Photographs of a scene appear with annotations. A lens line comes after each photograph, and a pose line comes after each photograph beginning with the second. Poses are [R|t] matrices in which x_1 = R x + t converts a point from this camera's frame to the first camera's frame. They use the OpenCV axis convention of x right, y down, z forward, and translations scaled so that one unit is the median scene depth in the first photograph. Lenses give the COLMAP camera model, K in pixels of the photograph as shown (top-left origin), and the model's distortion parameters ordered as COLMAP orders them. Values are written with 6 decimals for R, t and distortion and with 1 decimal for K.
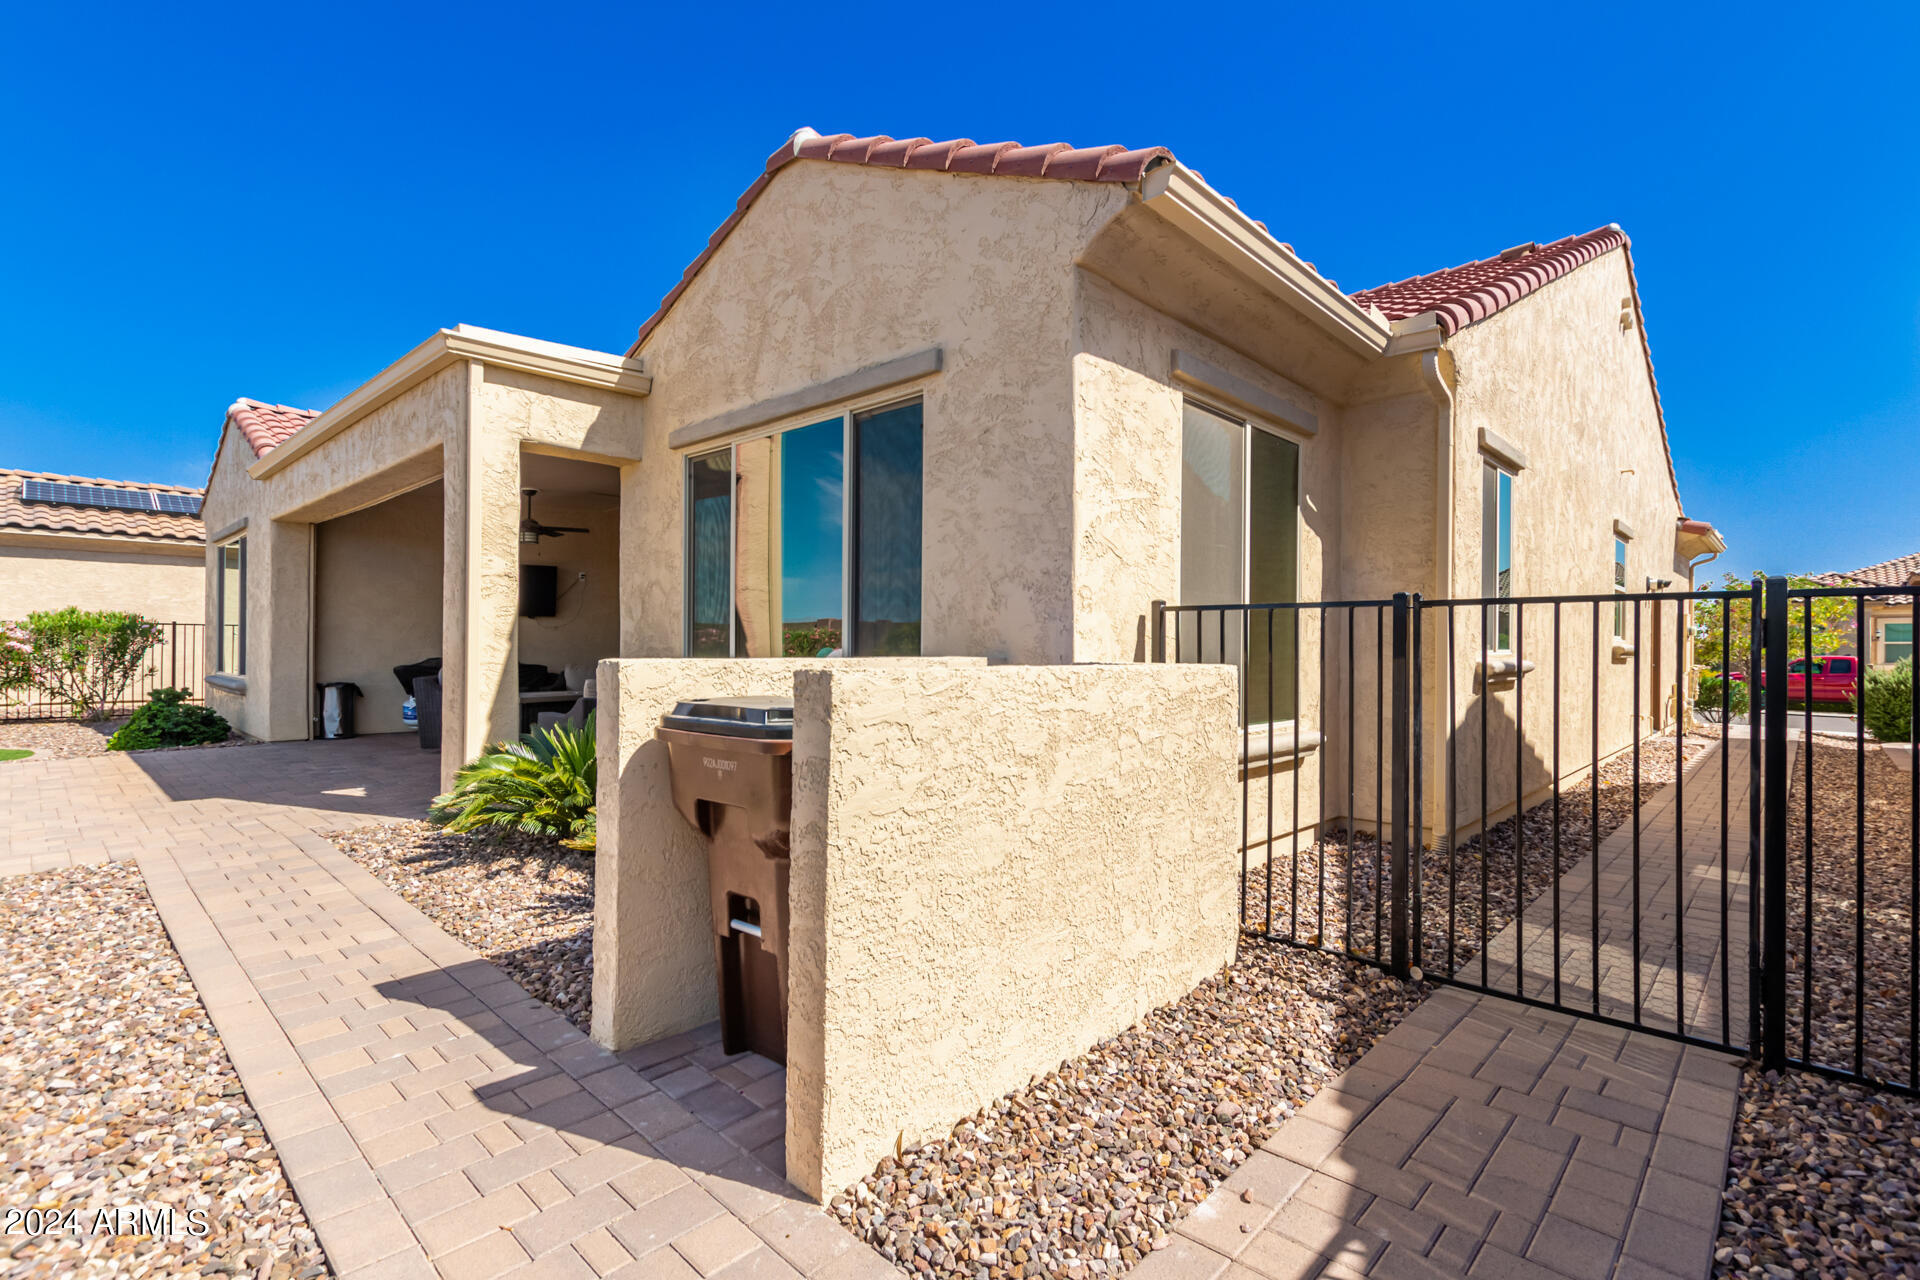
lens RADIAL K [[894.1, 0, 955.8], [0, 894.1, 641.6], [0, 0, 1]] dist [0.004254, -0.001043]
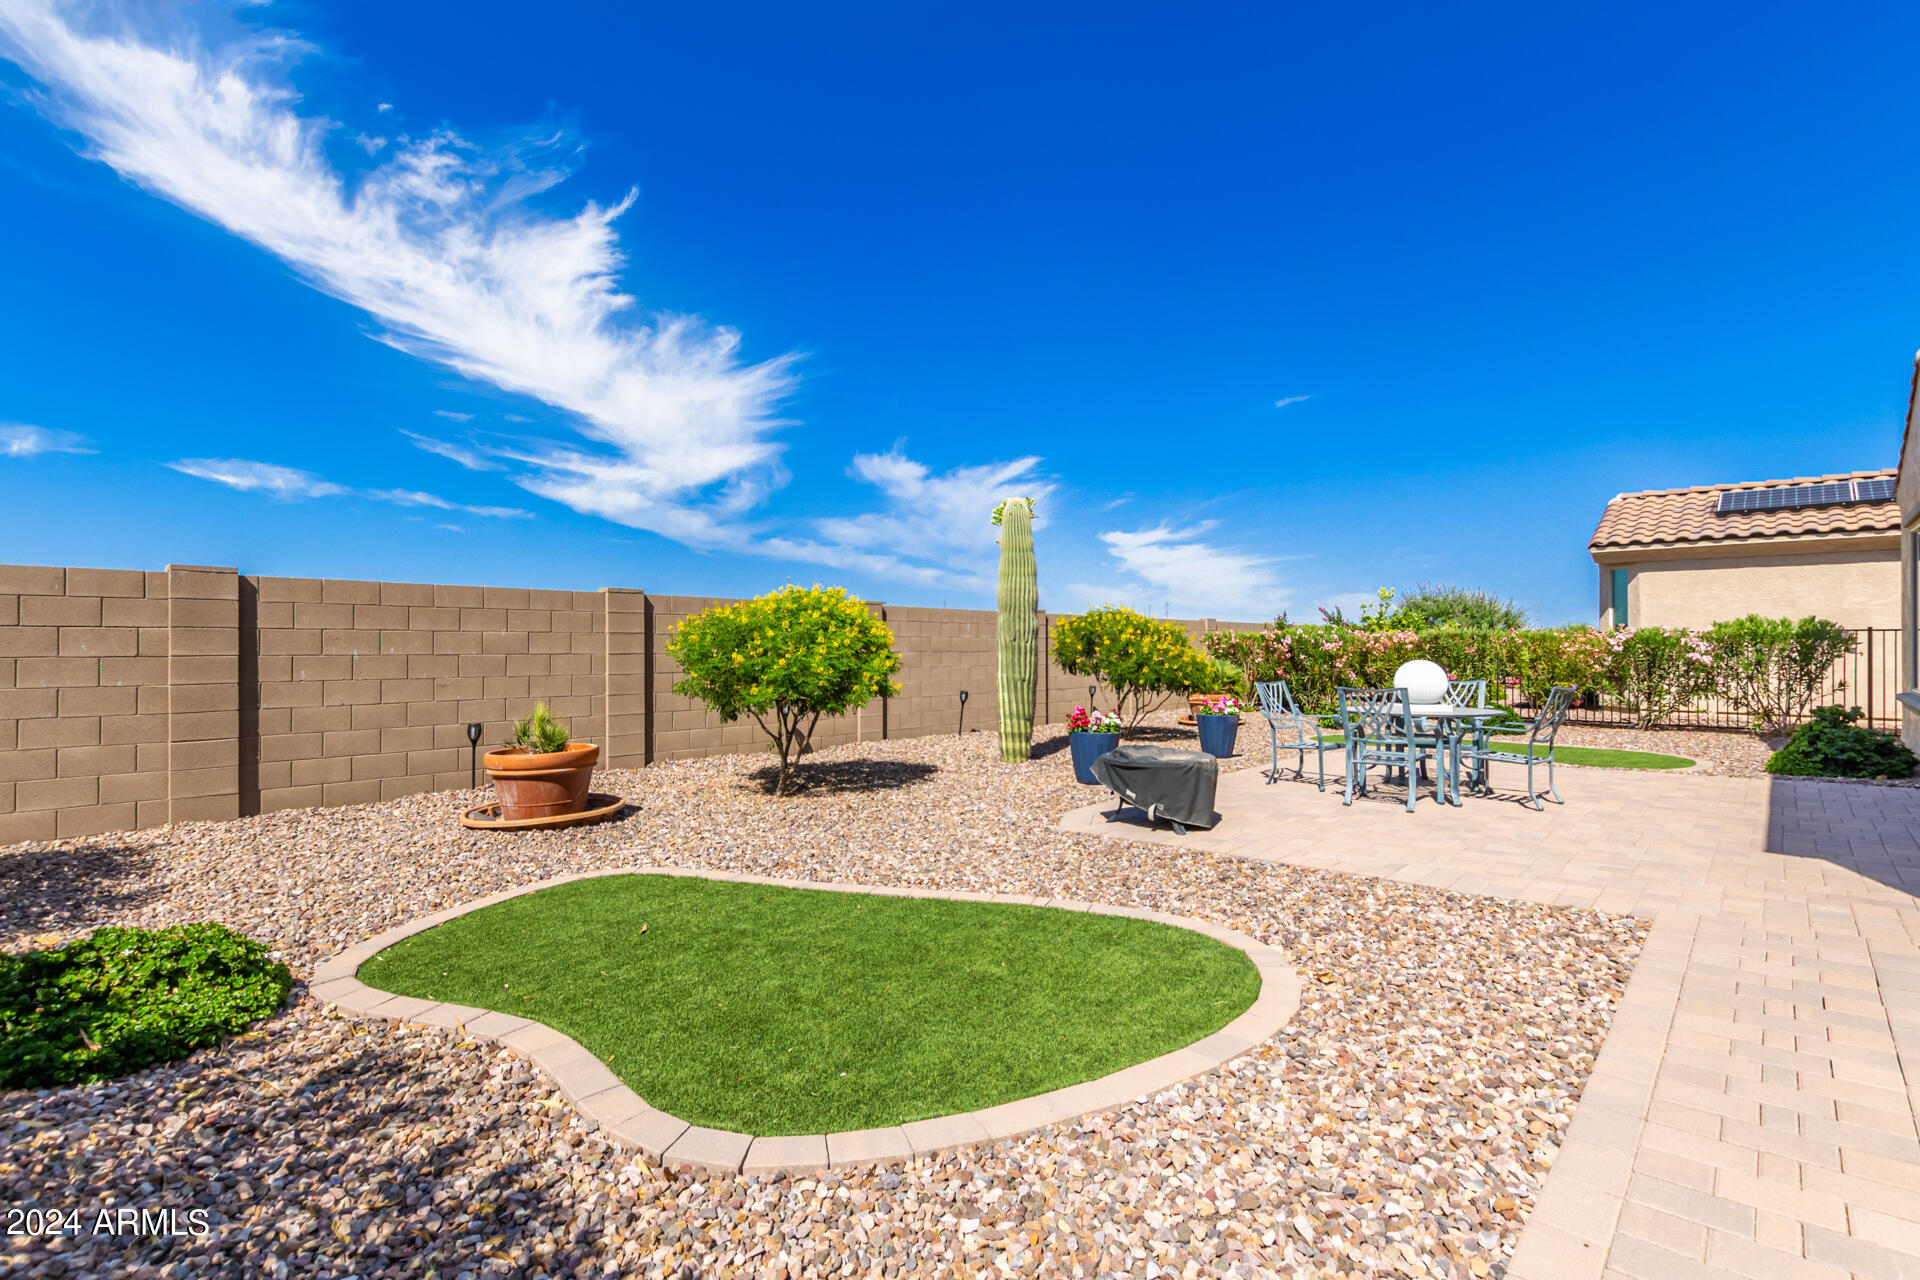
lens RADIAL K [[894.1, 0, 955.8], [0, 894.1, 641.6], [0, 0, 1]] dist [0.004254, -0.001043]
pose [[0.021163, -0.011605, -0.999709, -0.051381], [0.002516, 0.999930, -0.011555, -0.001232], [0.999773, -0.002271, 0.021191, 0.158710]]
